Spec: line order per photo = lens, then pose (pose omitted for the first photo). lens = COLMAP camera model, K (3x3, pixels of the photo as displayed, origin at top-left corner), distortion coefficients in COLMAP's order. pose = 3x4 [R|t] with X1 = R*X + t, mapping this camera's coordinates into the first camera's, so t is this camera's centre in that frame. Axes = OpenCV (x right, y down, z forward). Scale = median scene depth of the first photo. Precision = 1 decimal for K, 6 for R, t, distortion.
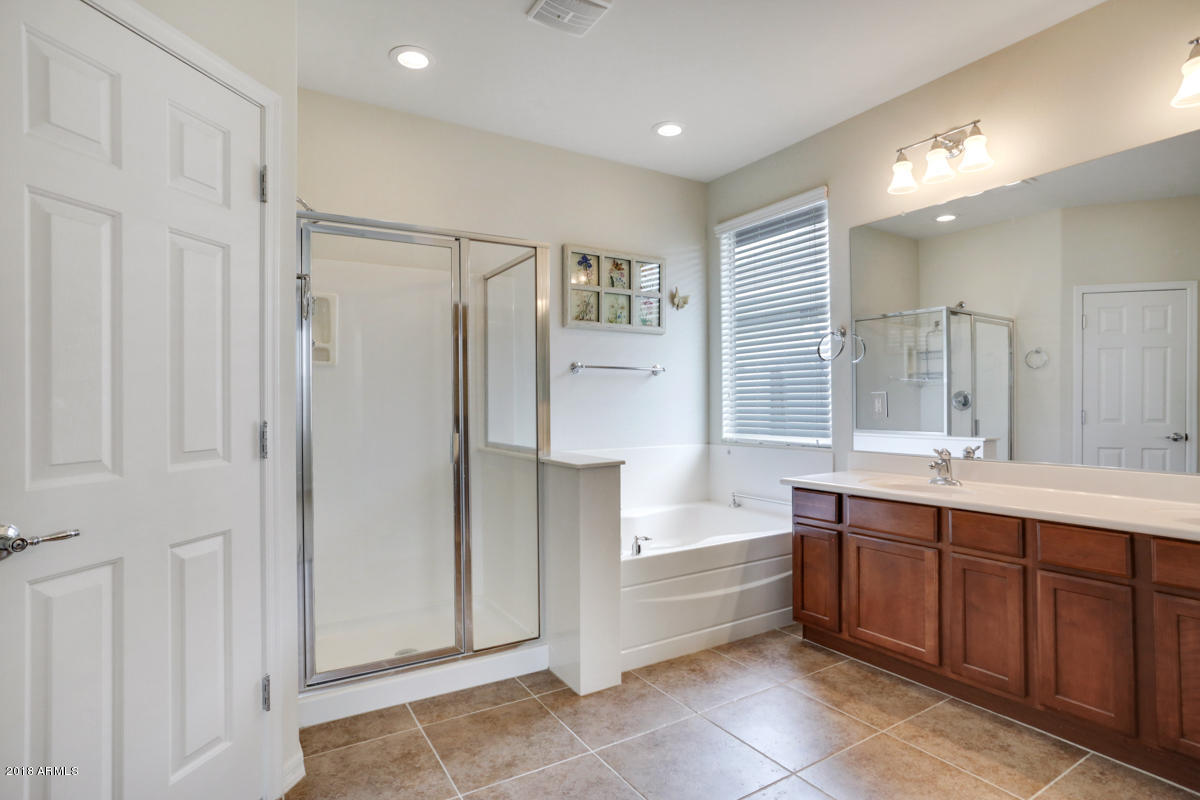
lens RADIAL K [[611.8, 0, 594.9], [0, 611.8, 396.9], [0, 0, 1]] dist [-0.070837, 0.030741]
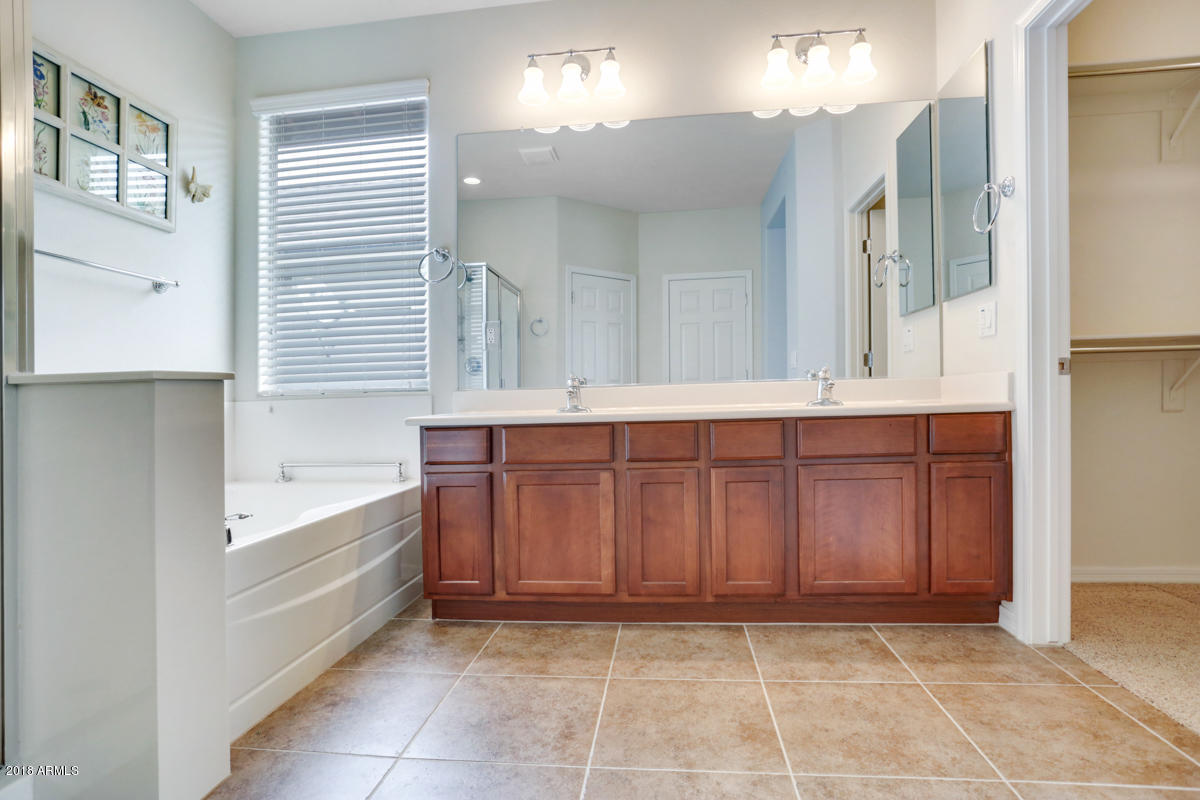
lens RADIAL K [[611.8, 0, 594.9], [0, 611.8, 396.9], [0, 0, 1]] dist [-0.070837, 0.030741]
pose [[0.613144, -0.004845, 0.789957, -0.160157], [0.011348, 0.999932, -0.002675, 0.115419], [-0.789890, 0.010605, 0.613157, 0.347741]]
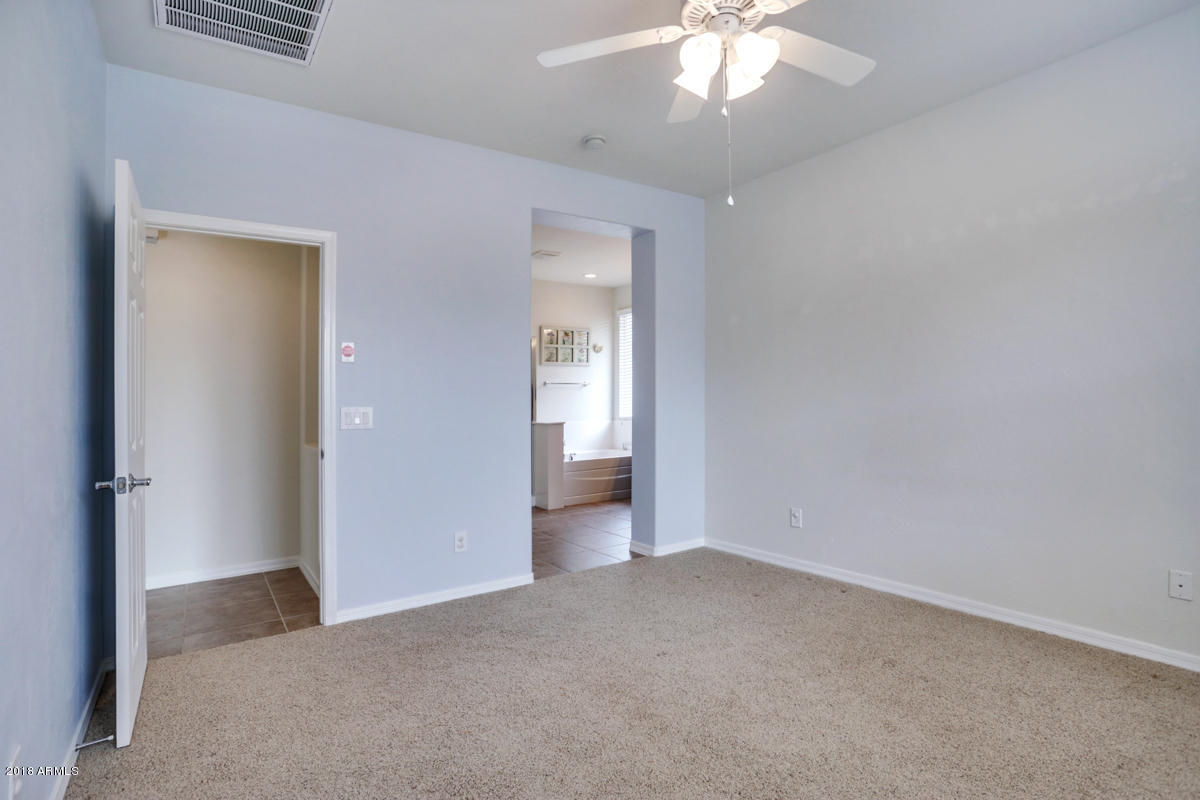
lens RADIAL K [[590.6, 0, 610.9], [0, 590.6, 382.3], [0, 0, 1]] dist [-0.064068, 0.026519]
pose [[0.996227, 0.008281, 0.086392, 0.020063], [-0.006729, 0.999811, -0.018244, -0.018710], [-0.086526, 0.017594, 0.996094, -1.381281]]
